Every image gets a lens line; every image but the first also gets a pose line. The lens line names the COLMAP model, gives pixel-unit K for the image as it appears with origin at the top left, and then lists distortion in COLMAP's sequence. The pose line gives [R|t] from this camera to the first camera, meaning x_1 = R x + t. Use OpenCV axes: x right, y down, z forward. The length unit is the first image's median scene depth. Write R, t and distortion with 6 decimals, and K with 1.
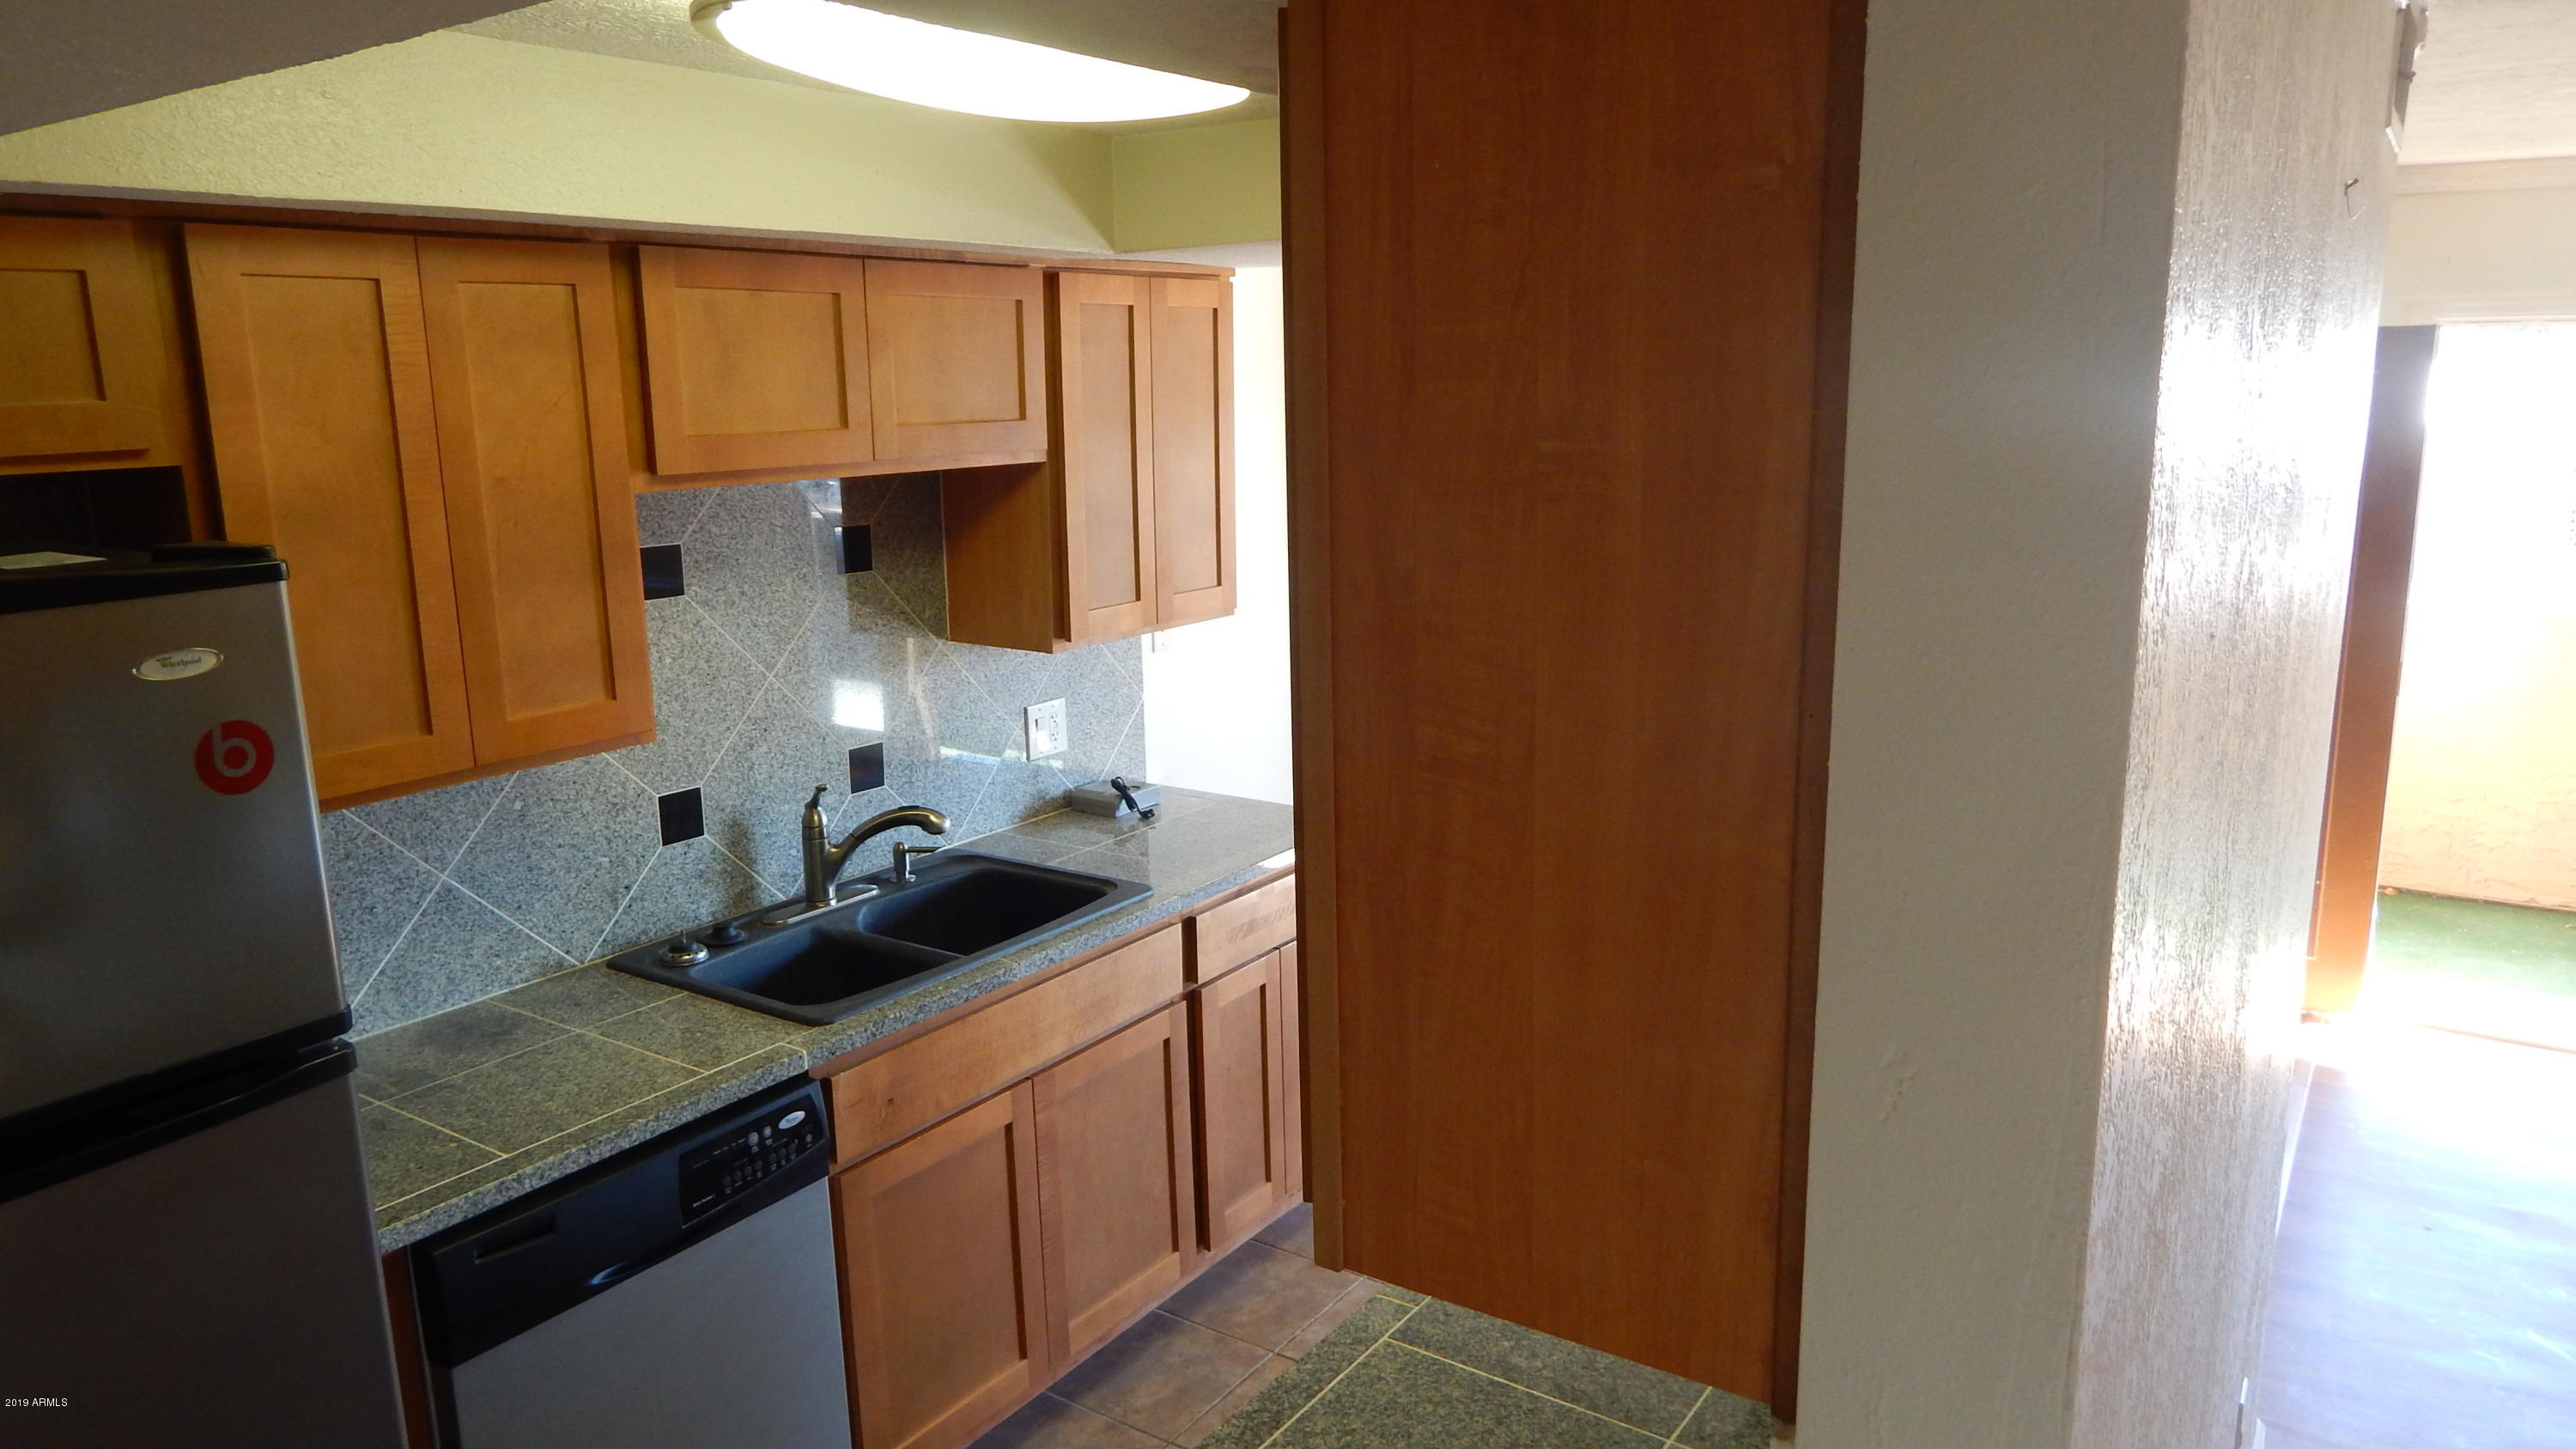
lens RADIAL K [[1684.5, 0, 1282.5], [0, 1684.5, 730.9], [0, 0, 1]] dist [-0.010477, -0.000542]
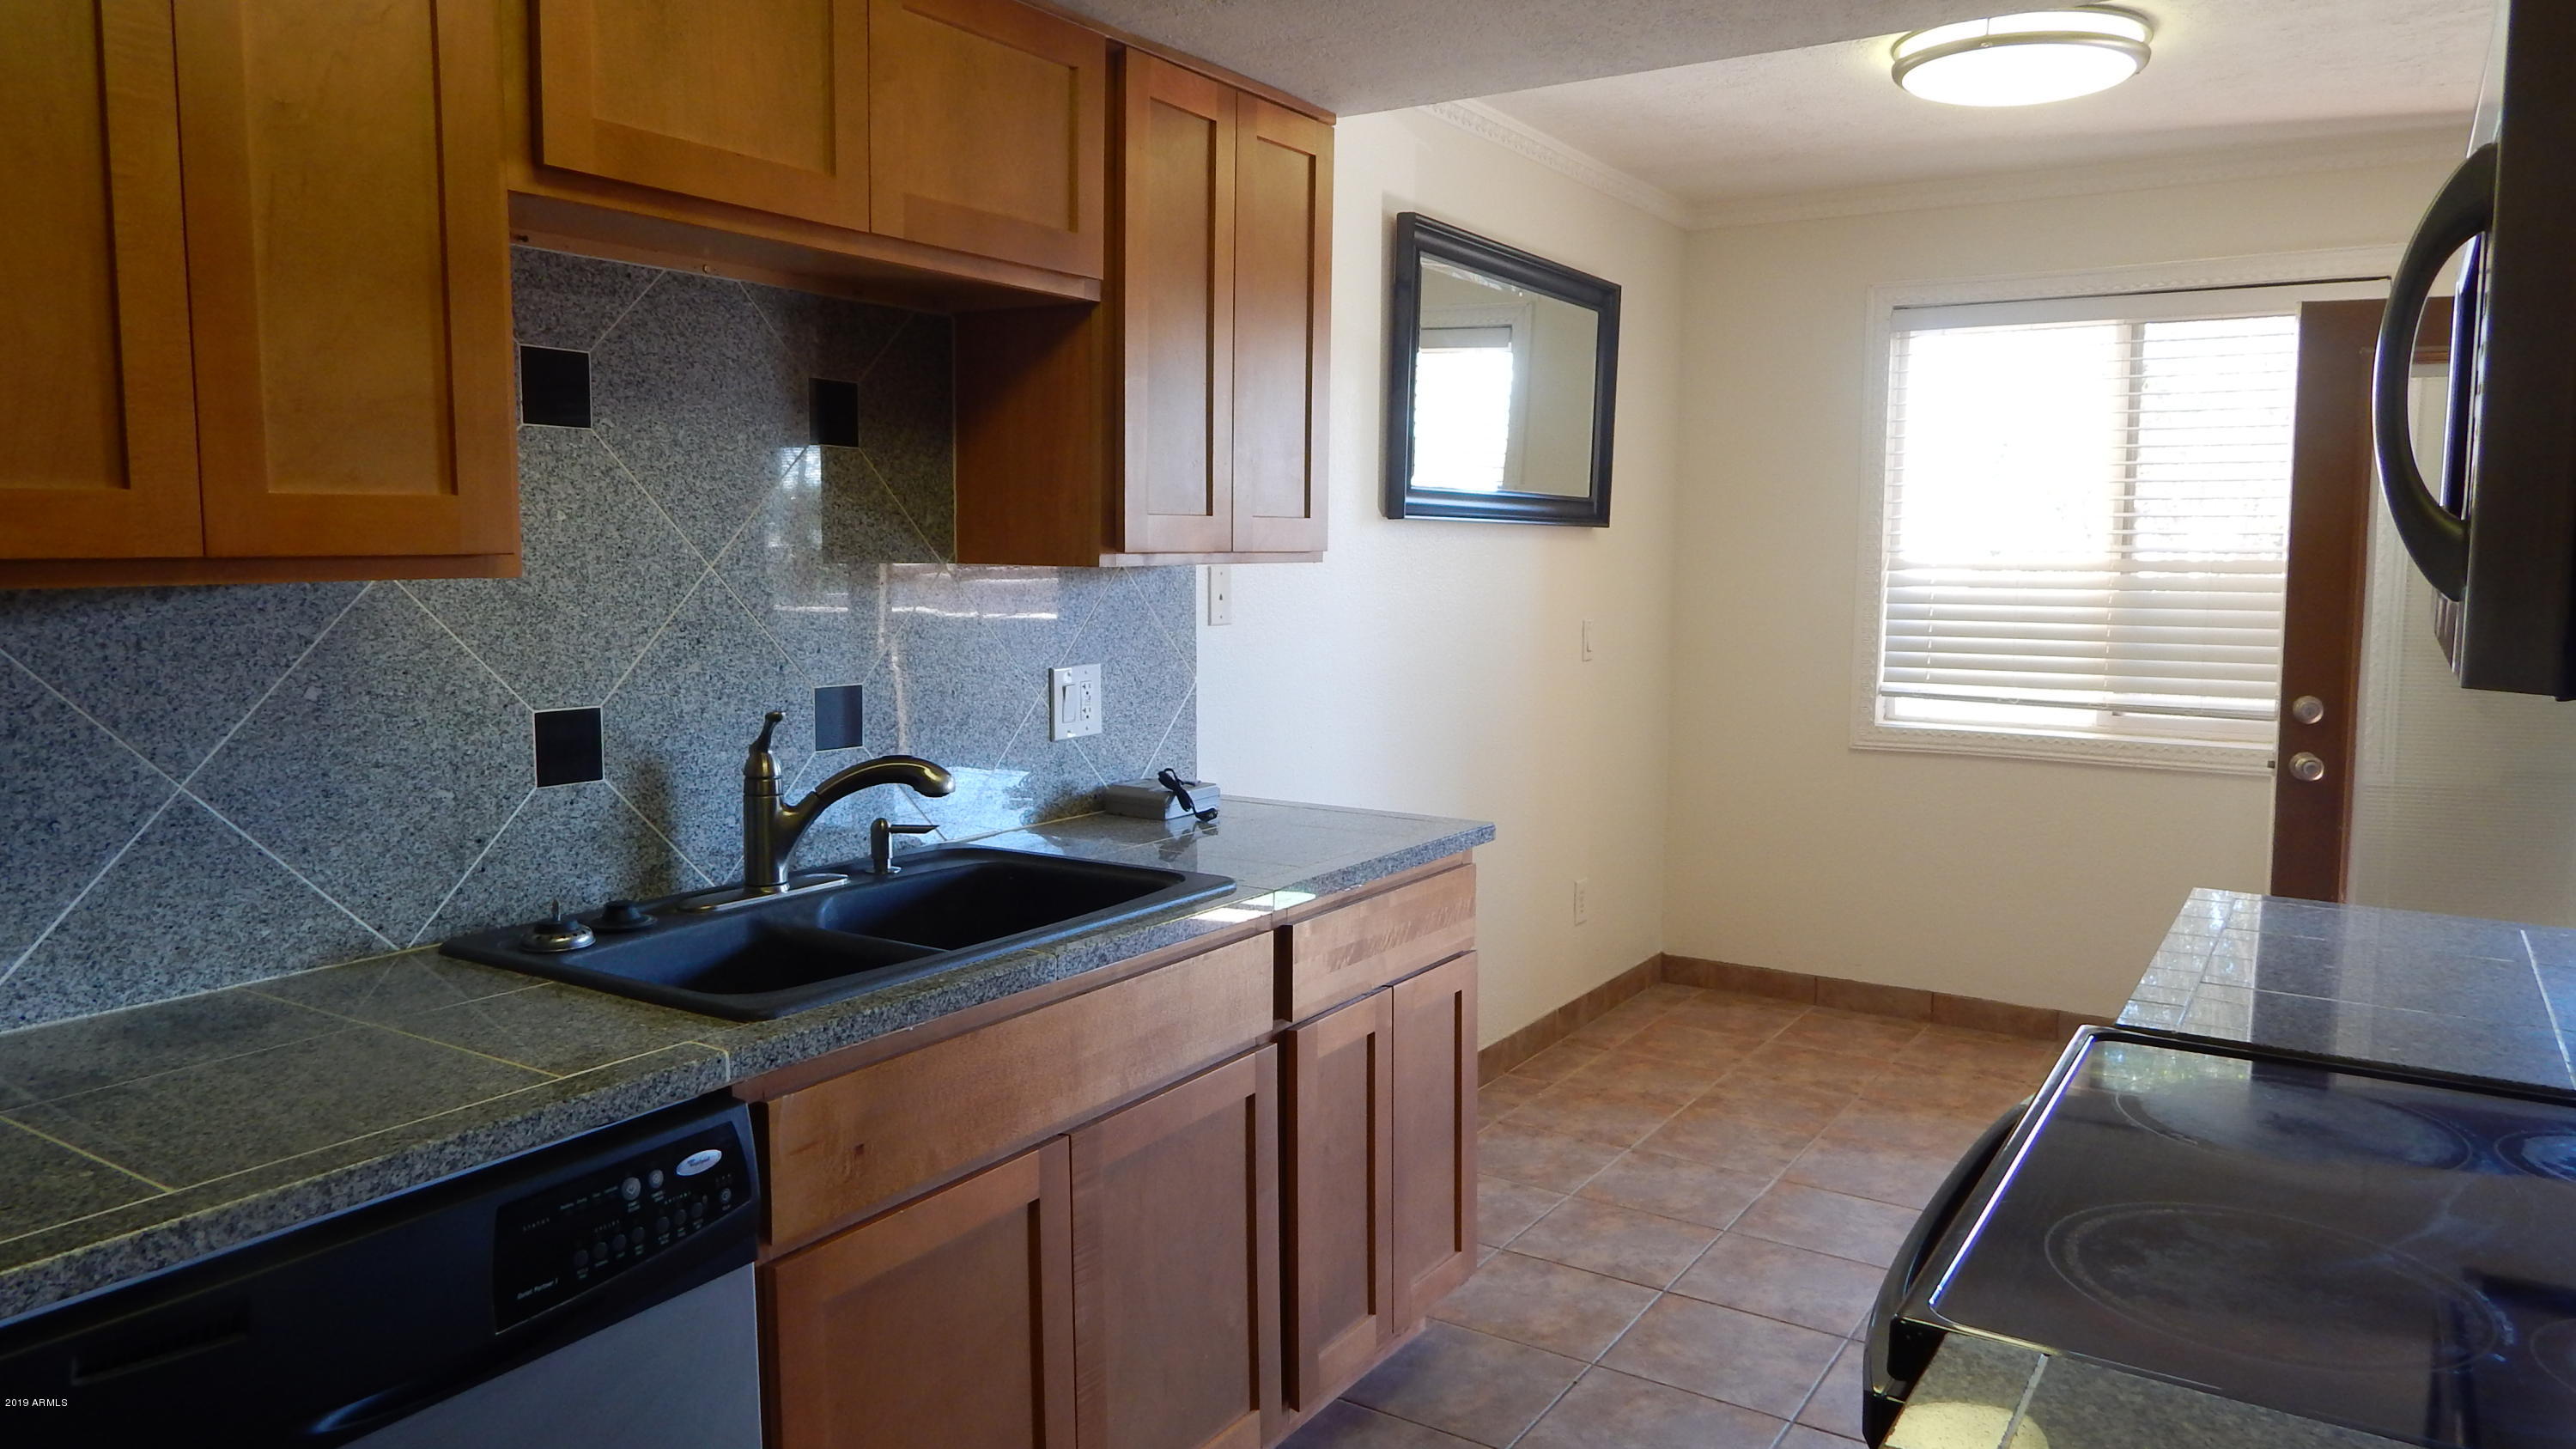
lens RADIAL K [[1684.5, 0, 1284.1], [0, 1684.5, 722.2], [0, 0, 1]] dist [-0.010477, -0.000542]
pose [[0.999696, 0.014948, 0.019627, -0.078111], [-0.012803, 0.994369, -0.105193, 0.111143], [-0.021089, 0.104910, 0.994258, 0.309519]]
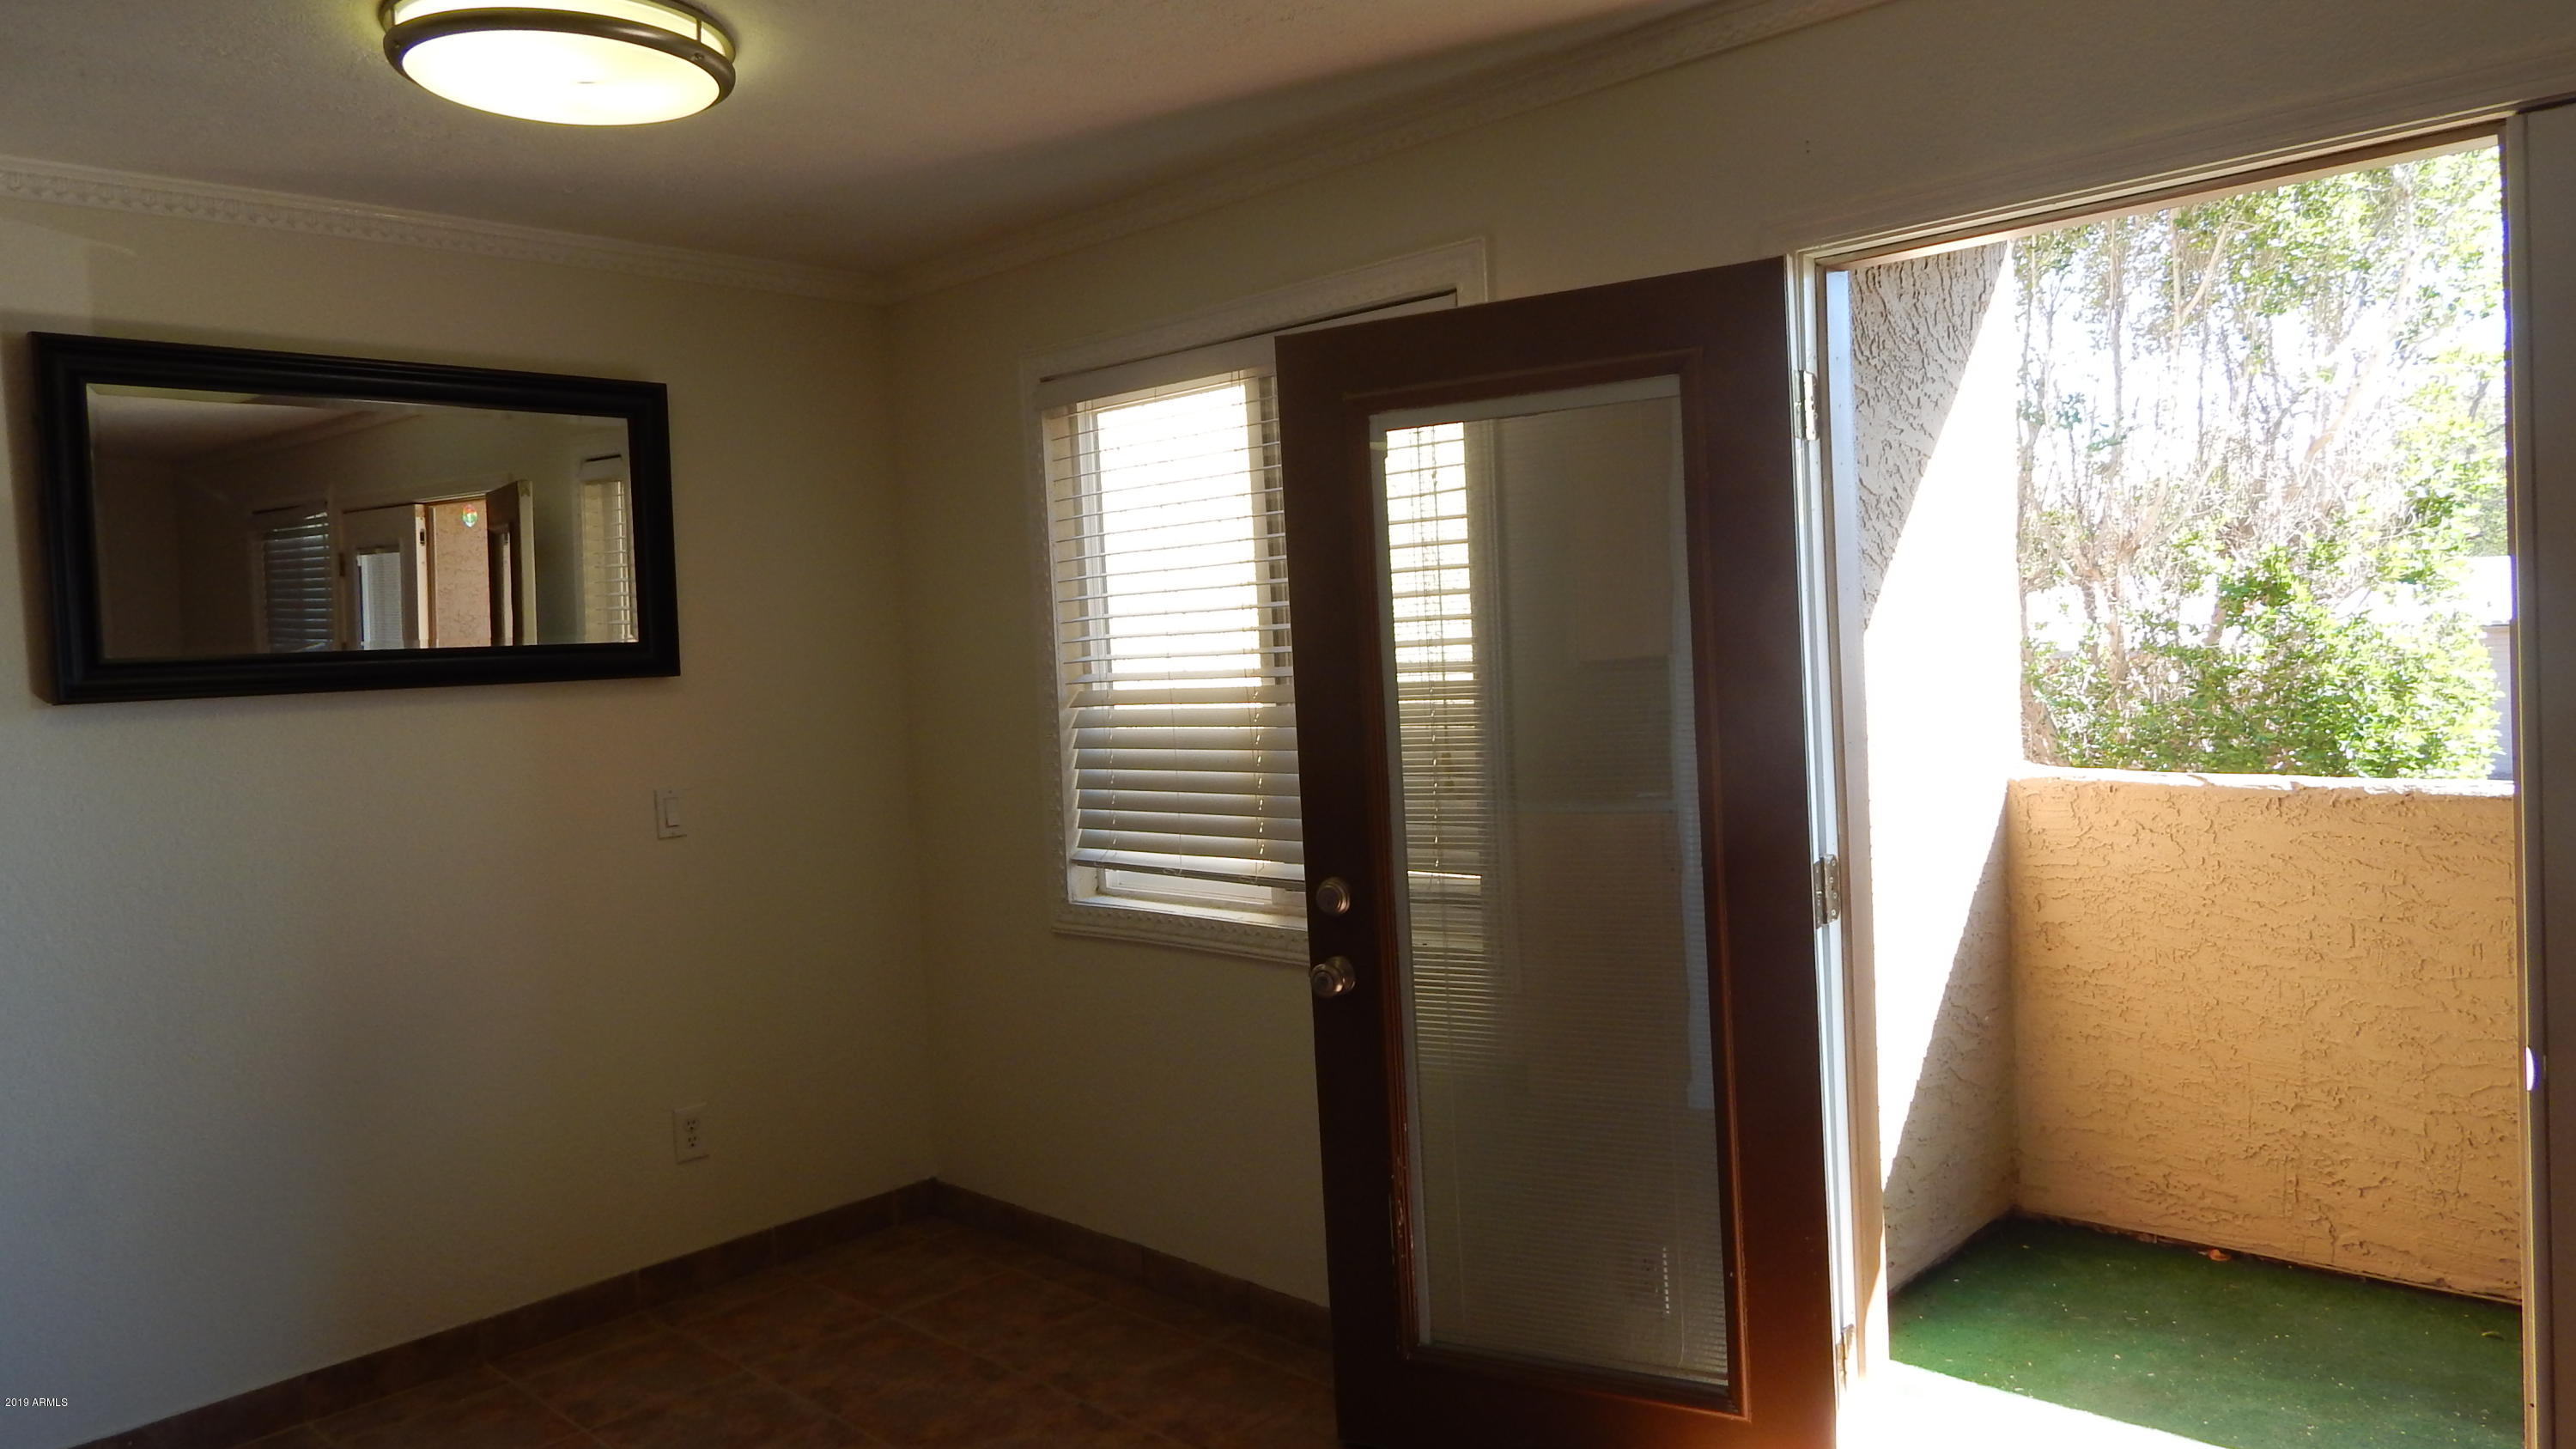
lens RADIAL K [[1684.5, 0, 1286.4], [0, 1684.5, 723.4], [0, 0, 1]] dist [-0.010477, -0.000542]
pose [[0.985505, -0.029004, -0.167146, 0.949821], [0.002098, 0.987285, -0.158947, -0.000334], [0.169631, 0.156293, 0.973035, 0.688319]]
